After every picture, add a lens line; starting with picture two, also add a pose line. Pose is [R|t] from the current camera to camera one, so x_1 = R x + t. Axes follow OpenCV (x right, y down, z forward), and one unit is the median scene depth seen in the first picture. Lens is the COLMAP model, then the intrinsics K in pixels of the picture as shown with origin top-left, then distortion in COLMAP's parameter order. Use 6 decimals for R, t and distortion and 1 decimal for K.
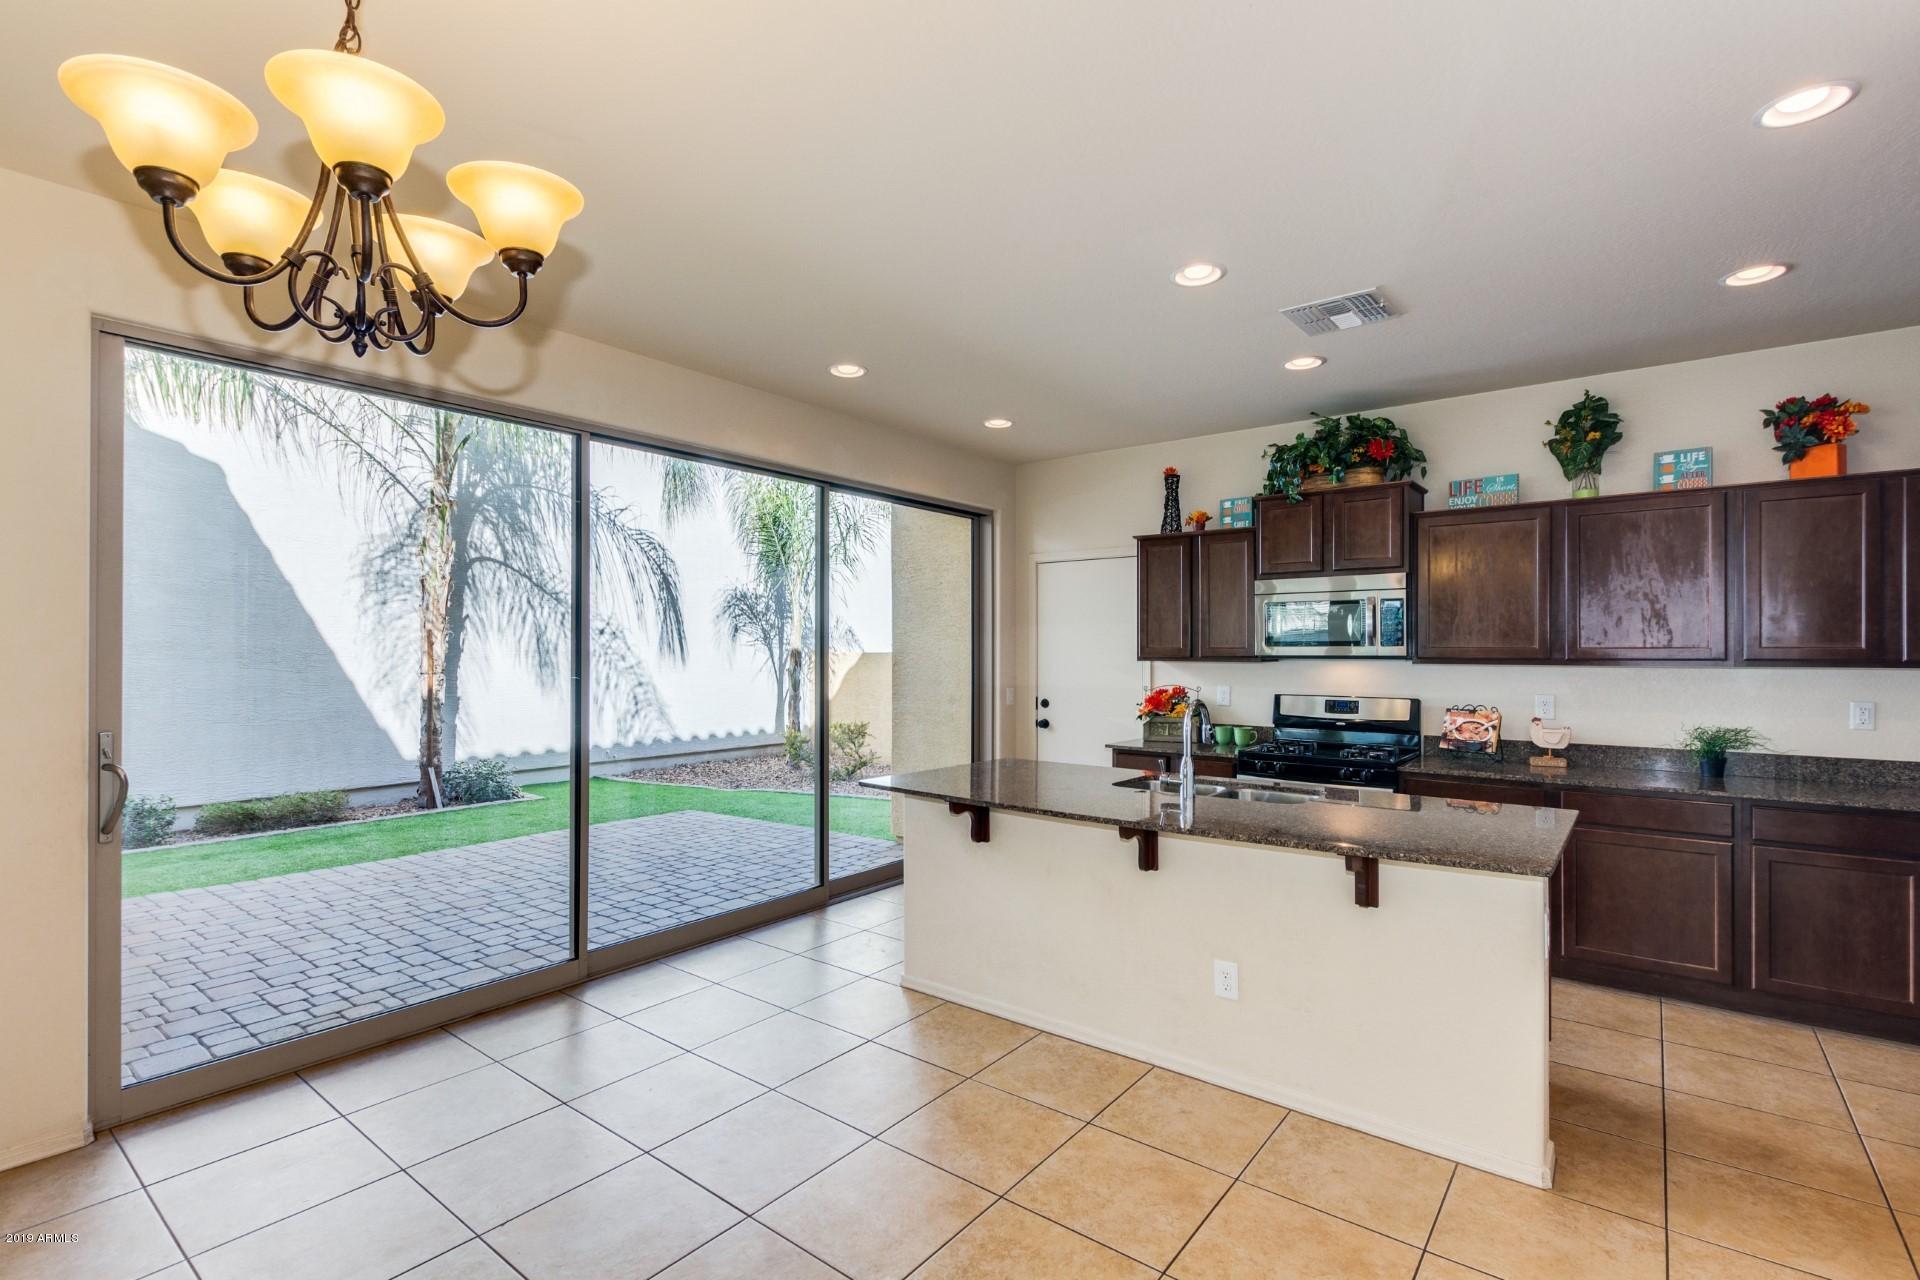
lens RADIAL K [[882.2, 0, 962.6], [0, 882.2, 647.9], [0, 0, 1]] dist [0.001635, -0.000337]
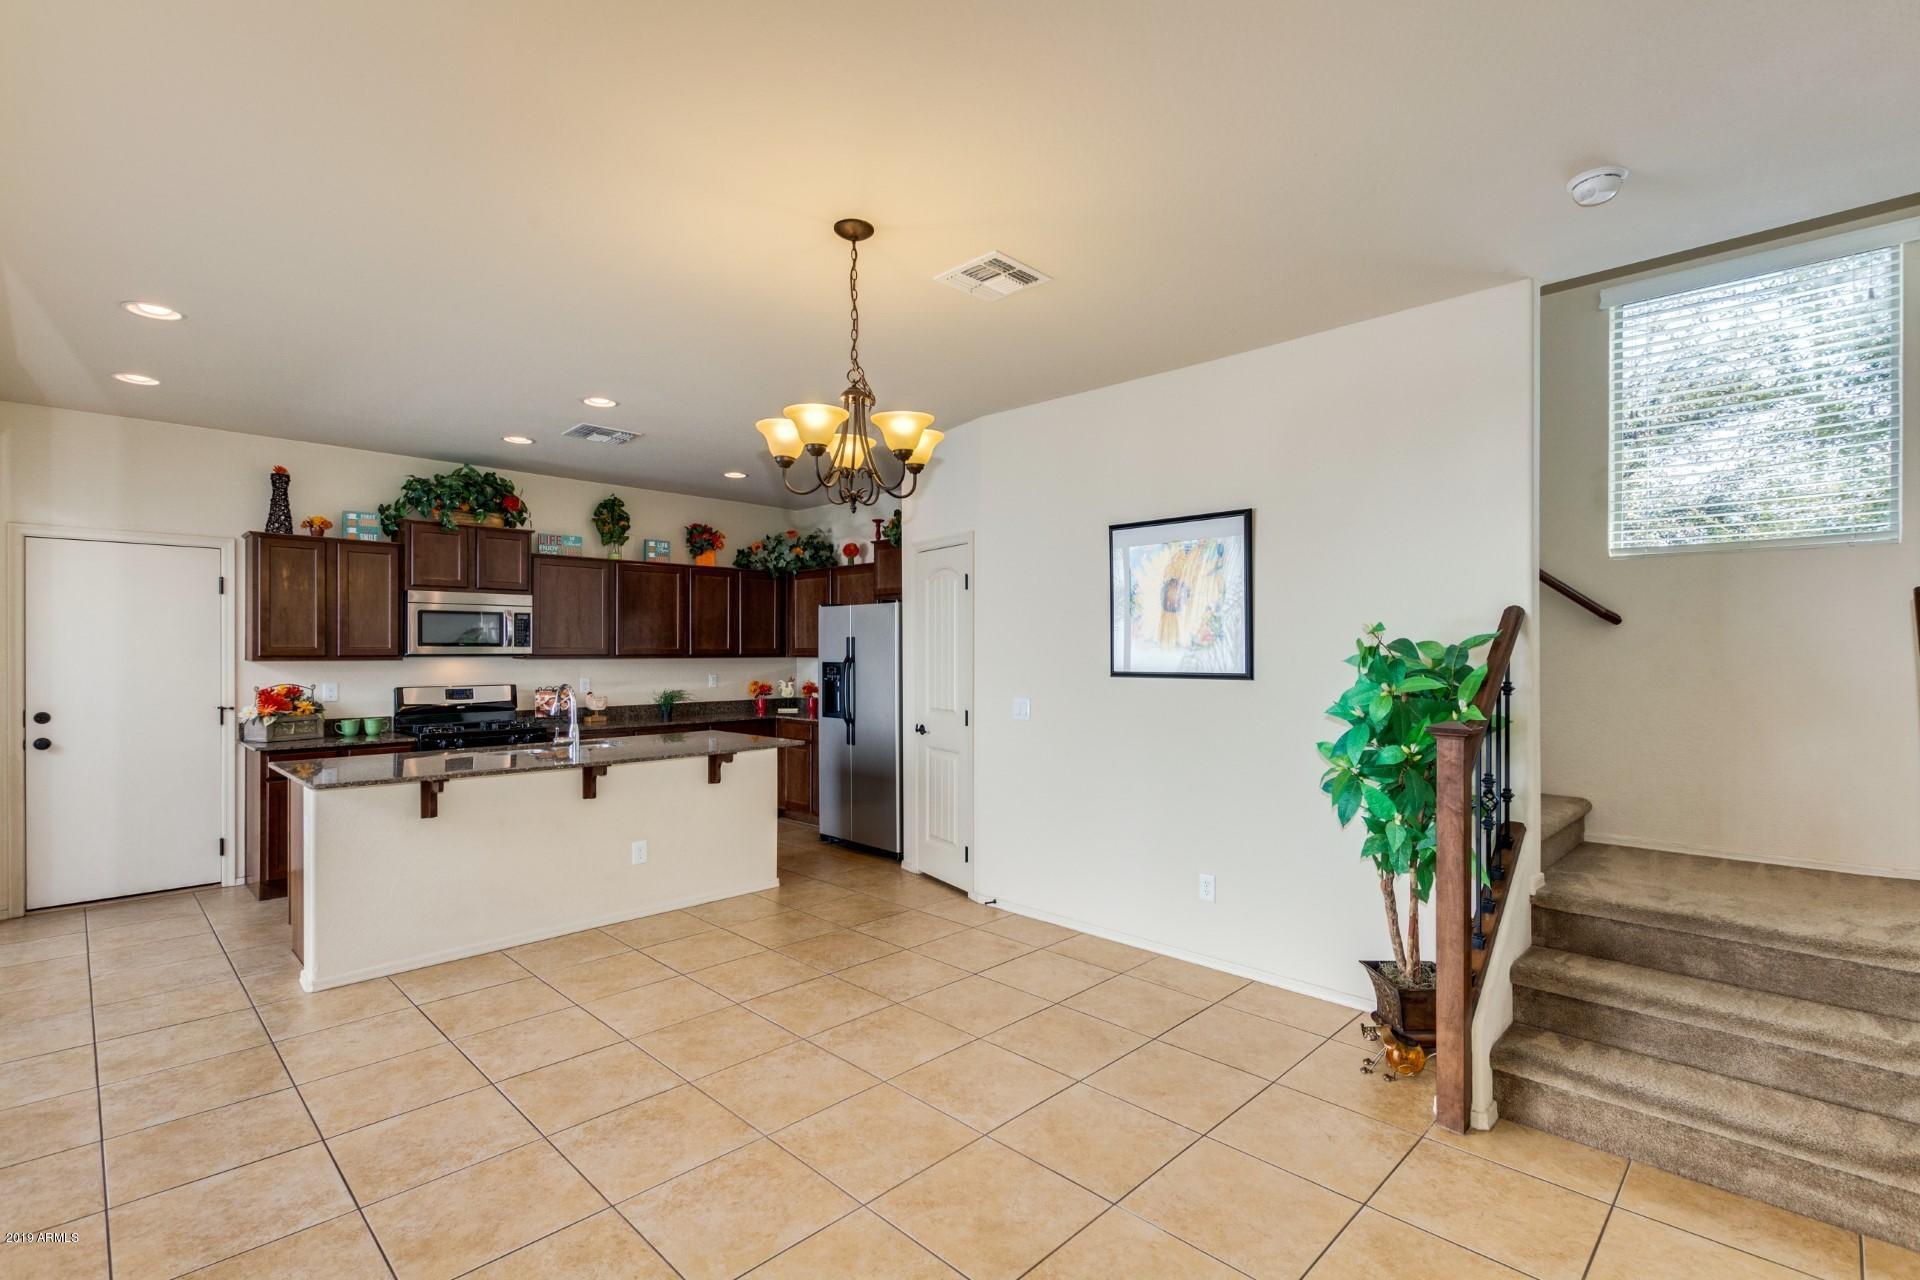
lens RADIAL K [[882.2, 0, 961.0], [0, 882.2, 648.0], [0, 0, 1]] dist [0.001635, -0.000337]
pose [[0.115614, 0.000588, 0.993294, -0.797192], [-0.003098, 0.999995, -0.000231, -0.001985], [-0.993289, -0.003051, 0.115616, 0.141421]]
